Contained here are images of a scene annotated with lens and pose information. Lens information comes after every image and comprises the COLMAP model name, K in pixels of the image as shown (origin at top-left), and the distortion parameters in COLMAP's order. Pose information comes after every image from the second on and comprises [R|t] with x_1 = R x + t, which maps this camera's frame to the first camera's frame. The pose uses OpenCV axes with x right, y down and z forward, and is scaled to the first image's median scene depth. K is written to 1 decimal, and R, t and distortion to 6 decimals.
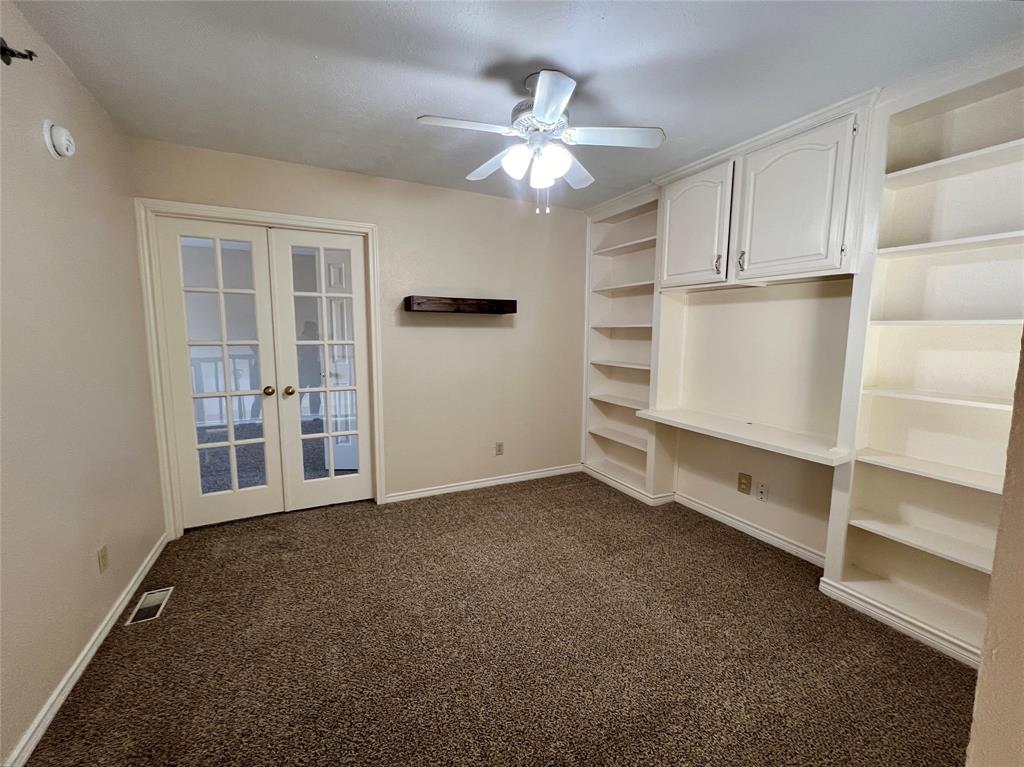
lens RADIAL K [[410.6, 0, 505.4], [0, 410.6, 383.3], [0, 0, 1]] dist [-0.005467, 0.001342]
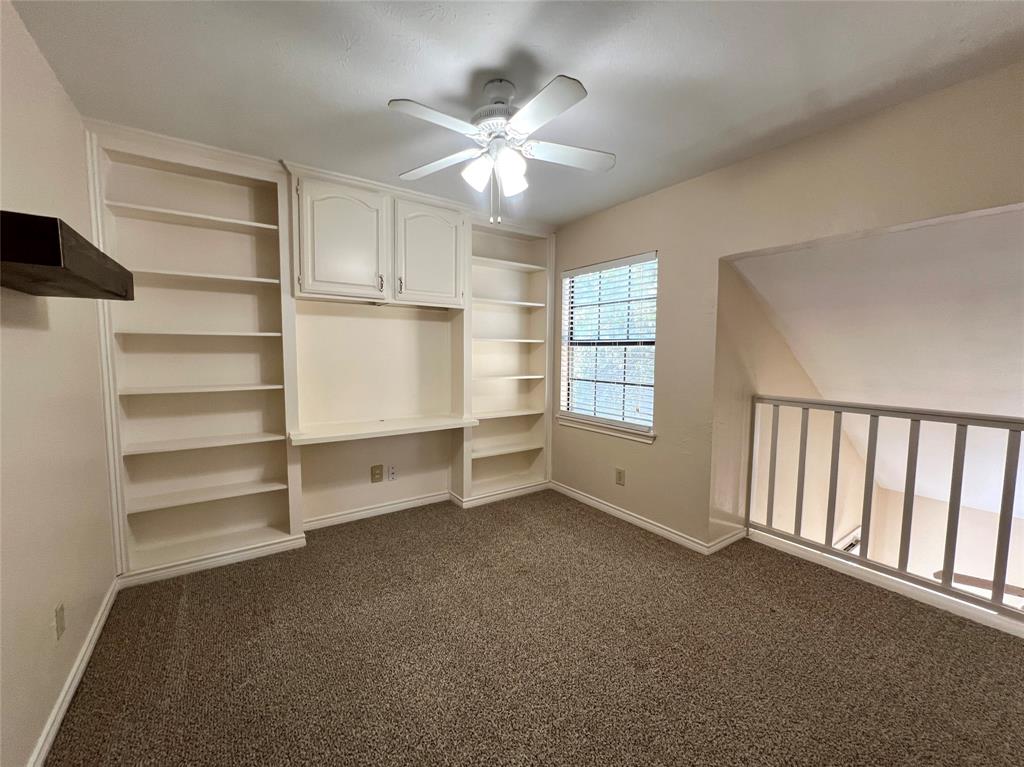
lens RADIAL K [[410.6, 0, 515.8], [0, 410.6, 383.8], [0, 0, 1]] dist [-0.005467, 0.001342]
pose [[-0.141925, -0.097752, 0.985039, -0.676298], [0.110483, 0.987330, 0.113897, -0.109511], [-0.983692, 0.124995, -0.129327, 0.840295]]
